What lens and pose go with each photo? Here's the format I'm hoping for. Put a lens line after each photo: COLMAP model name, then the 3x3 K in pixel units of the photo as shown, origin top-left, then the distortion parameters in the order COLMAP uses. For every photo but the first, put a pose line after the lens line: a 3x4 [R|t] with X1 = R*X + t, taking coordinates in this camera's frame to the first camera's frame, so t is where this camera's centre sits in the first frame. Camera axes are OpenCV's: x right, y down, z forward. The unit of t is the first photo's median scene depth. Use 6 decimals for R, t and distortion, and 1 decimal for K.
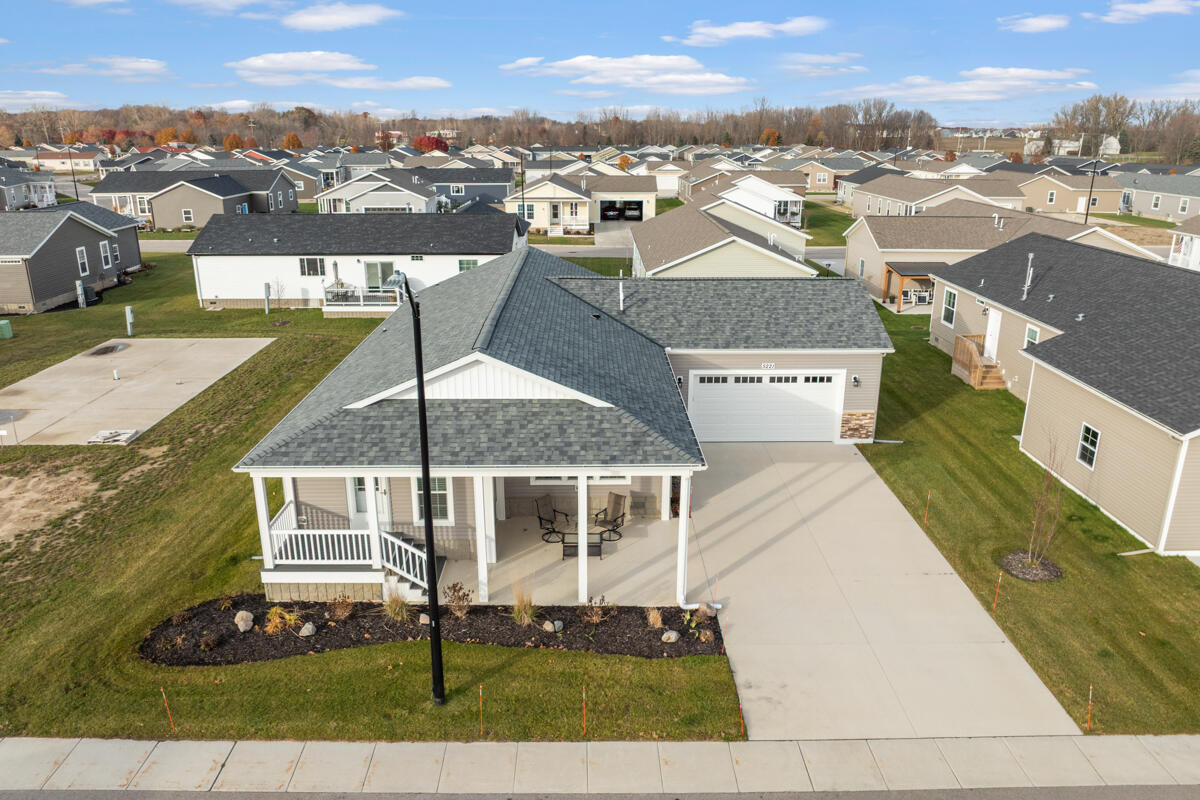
lens RADIAL K [[847.0, 0, 602.5], [0, 847.0, 402.3], [0, 0, 1]] dist [-0.034661, -0.000617]
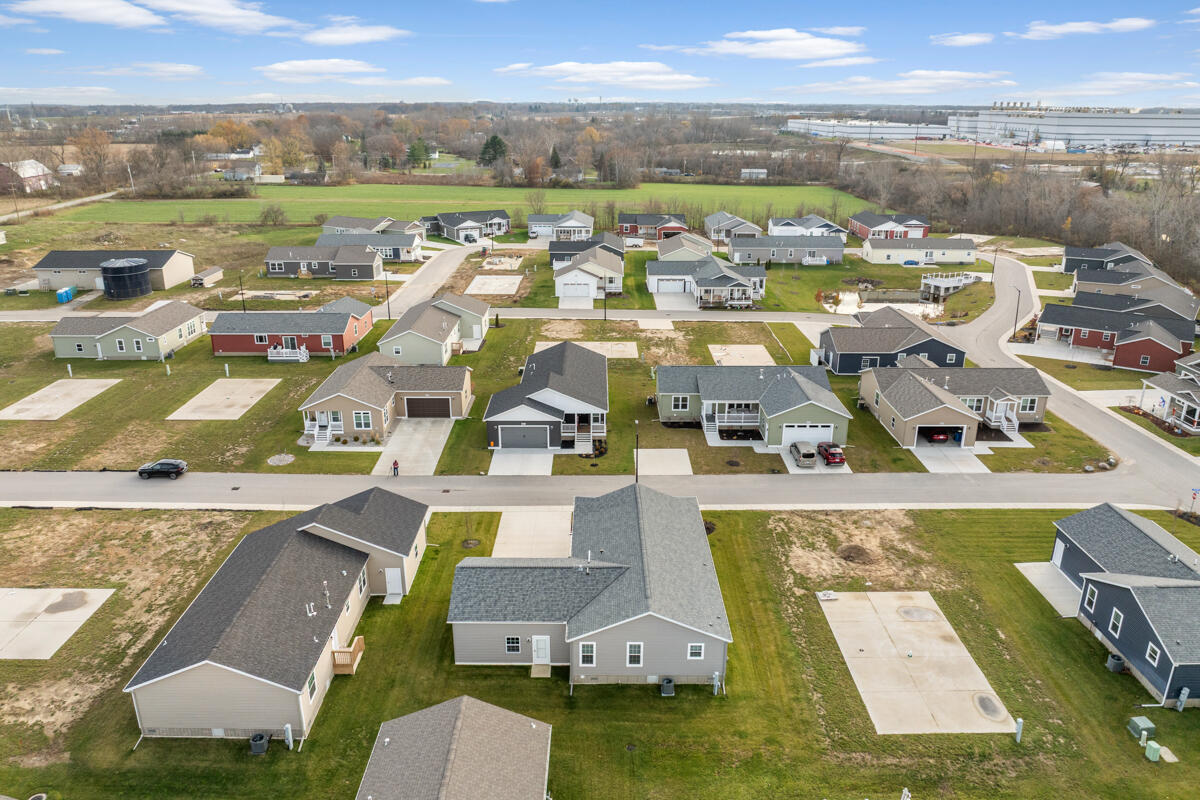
lens RADIAL K [[847.0, 0, 598.1], [0, 847.0, 395.1], [0, 0, 1]] dist [-0.034661, -0.000617]
pose [[-0.999847, -0.009272, 0.014840, -0.020878], [0.001593, 0.796326, 0.604866, -1.418487], [-0.017426, 0.604797, -0.796189, 2.045986]]
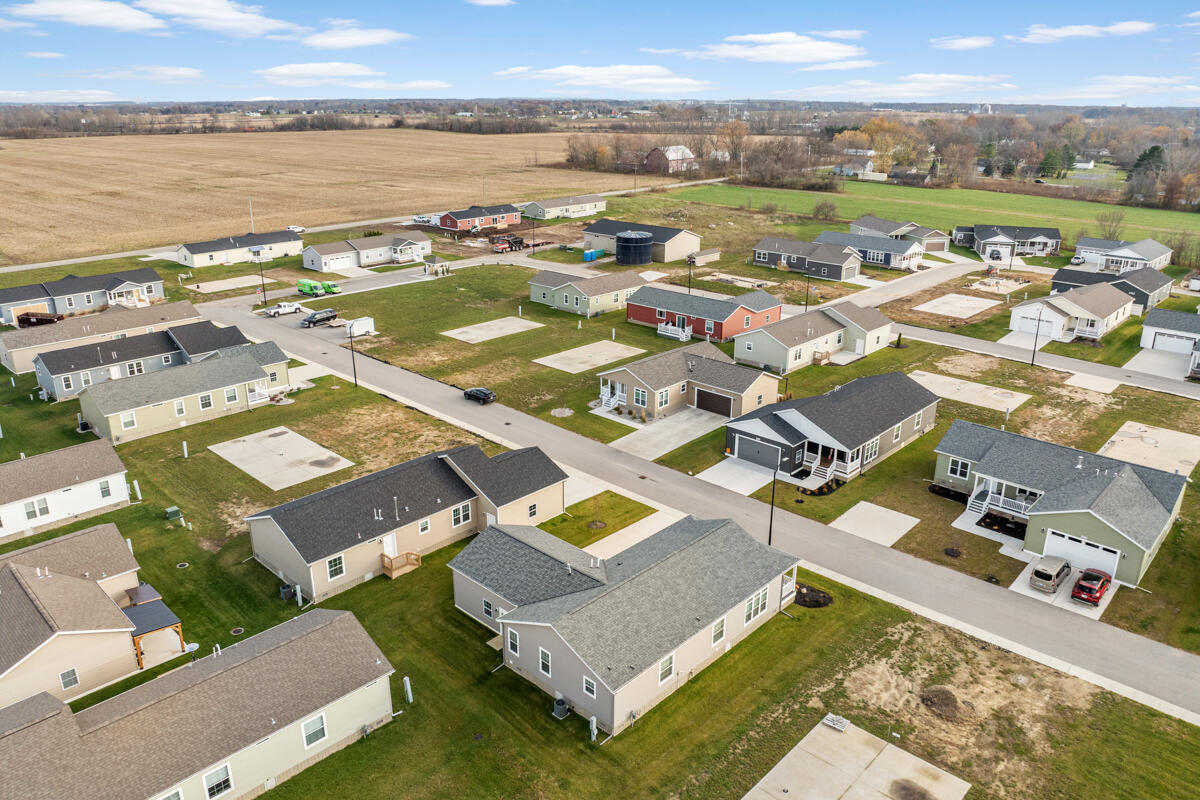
lens RADIAL K [[847.0, 0, 600.1], [0, 847.0, 401.5], [0, 0, 1]] dist [-0.034661, -0.000617]
pose [[-0.712796, -0.240388, 0.658890, -1.024496], [0.213051, 0.820830, 0.529951, -1.270449], [-0.668230, 0.518124, -0.533869, 1.601682]]
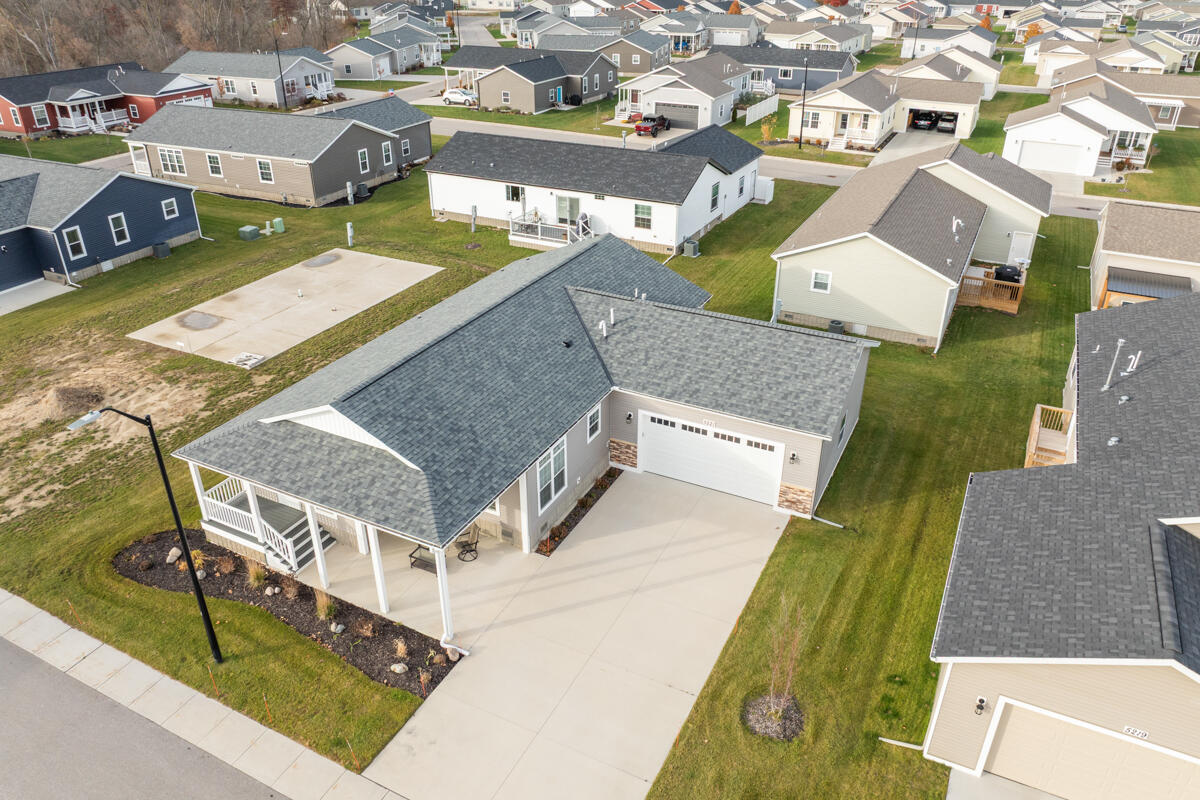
lens RADIAL K [[847.0, 0, 601.9], [0, 847.0, 405.8], [0, 0, 1]] dist [-0.034661, -0.000617]
pose [[0.884700, 0.222822, -0.409459, 0.411974], [-0.143527, 0.965895, 0.215515, -0.219581], [0.443516, -0.131897, 0.886508, 0.039046]]
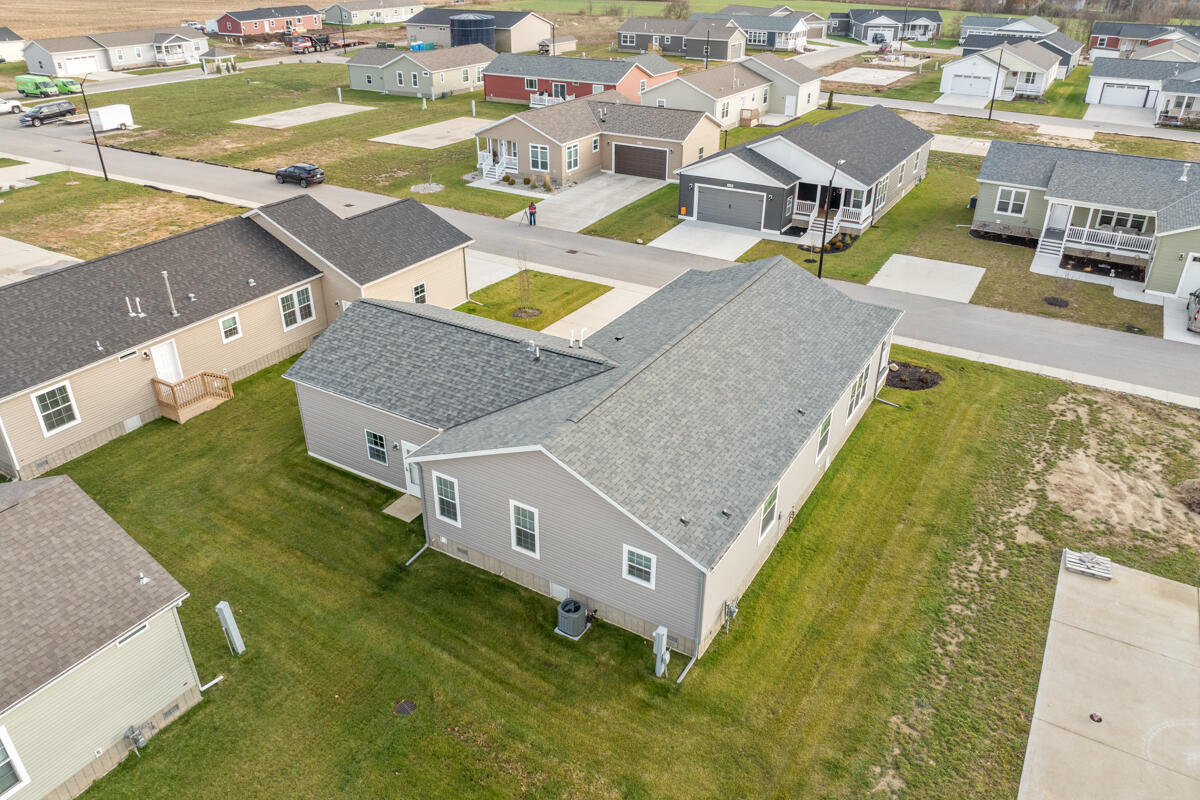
lens RADIAL K [[847.0, 0, 601.1], [0, 847.0, 397.5], [0, 0, 1]] dist [-0.034661, -0.000617]
pose [[-0.848110, -0.252638, 0.465707, -0.433320], [0.160342, 0.715383, 0.680087, -0.668005], [-0.504975, 0.651461, -0.566215, 1.404957]]
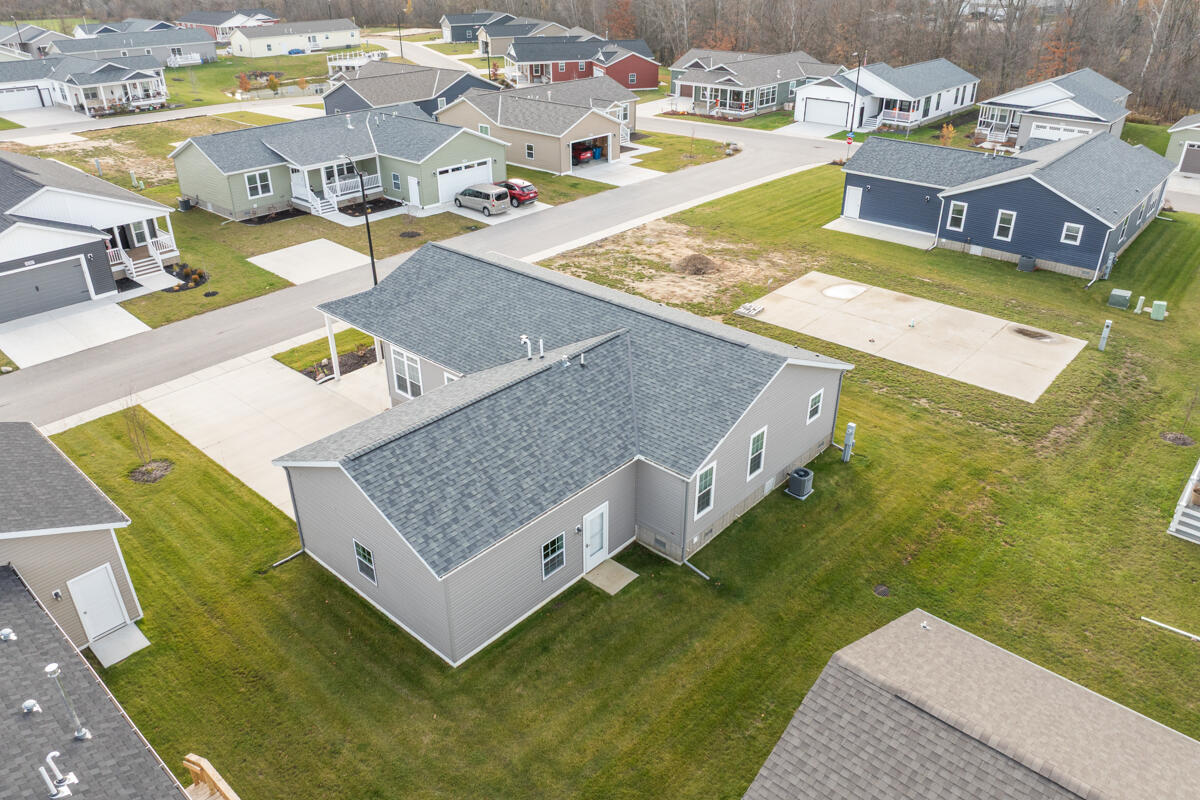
lens RADIAL K [[847.0, 0, 599.0], [0, 847.0, 401.9], [0, 0, 1]] dist [-0.034661, -0.000617]
pose [[-0.681548, 0.346992, -0.644274, 0.550506], [-0.225831, 0.737720, 0.636215, -0.634560], [0.696056, 0.579108, -0.424430, 1.316545]]
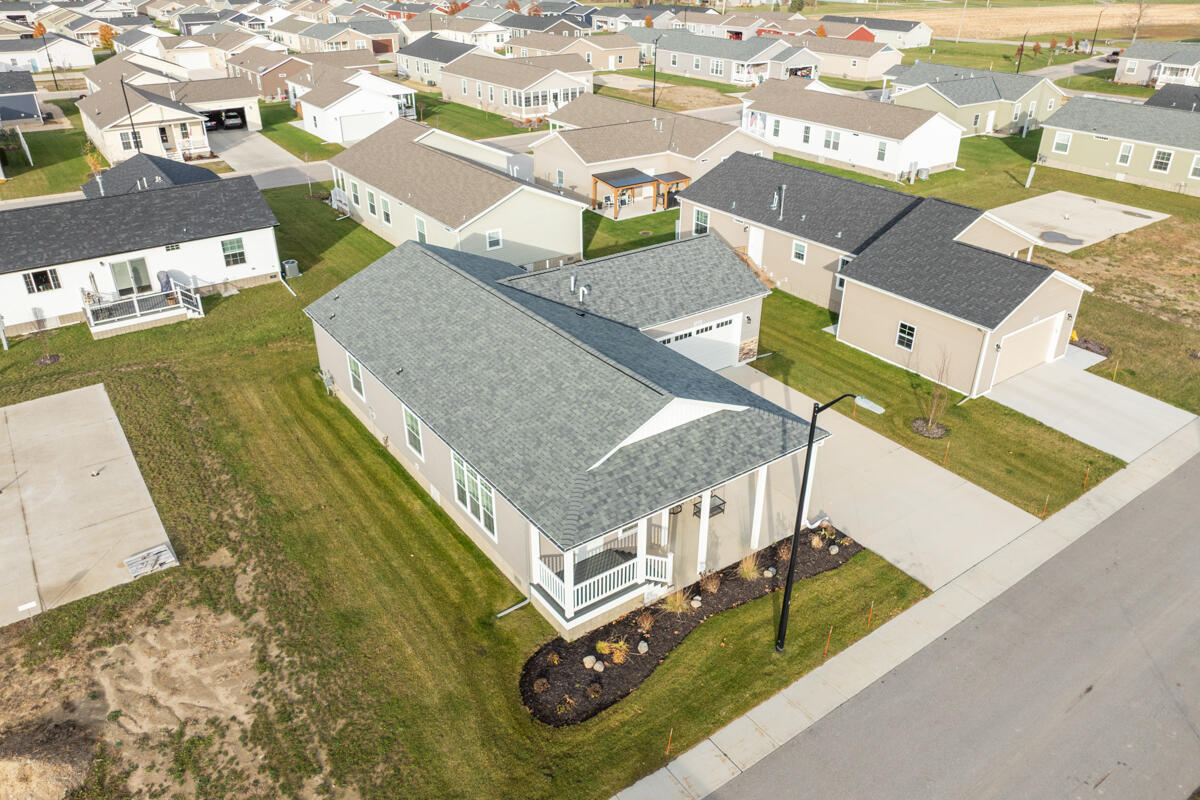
lens RADIAL K [[847.0, 0, 600.0], [0, 847.0, 398.8], [0, 0, 1]] dist [-0.034661, -0.000617]
pose [[0.822804, -0.267746, 0.501303, -0.499527], [0.174611, 0.958505, 0.225342, -0.206772], [-0.540836, -0.097880, 0.835414, 0.000551]]
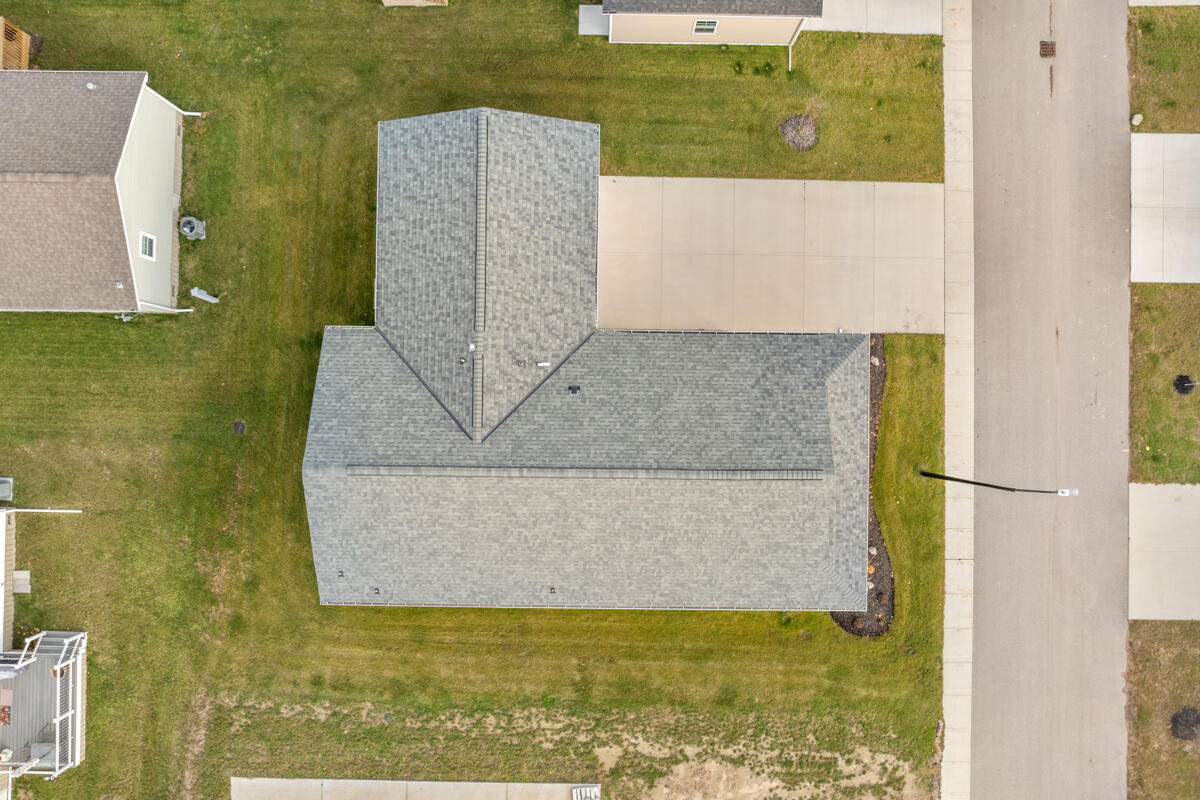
lens RADIAL K [[847.0, 0, 598.0], [0, 847.0, 398.5], [0, 0, 1]] dist [-0.034661, -0.000617]
pose [[0.030936, -0.999447, 0.012207, -0.024727], [0.307899, 0.021148, 0.951184, -0.922355], [-0.950916, -0.025668, 0.308383, 0.534826]]
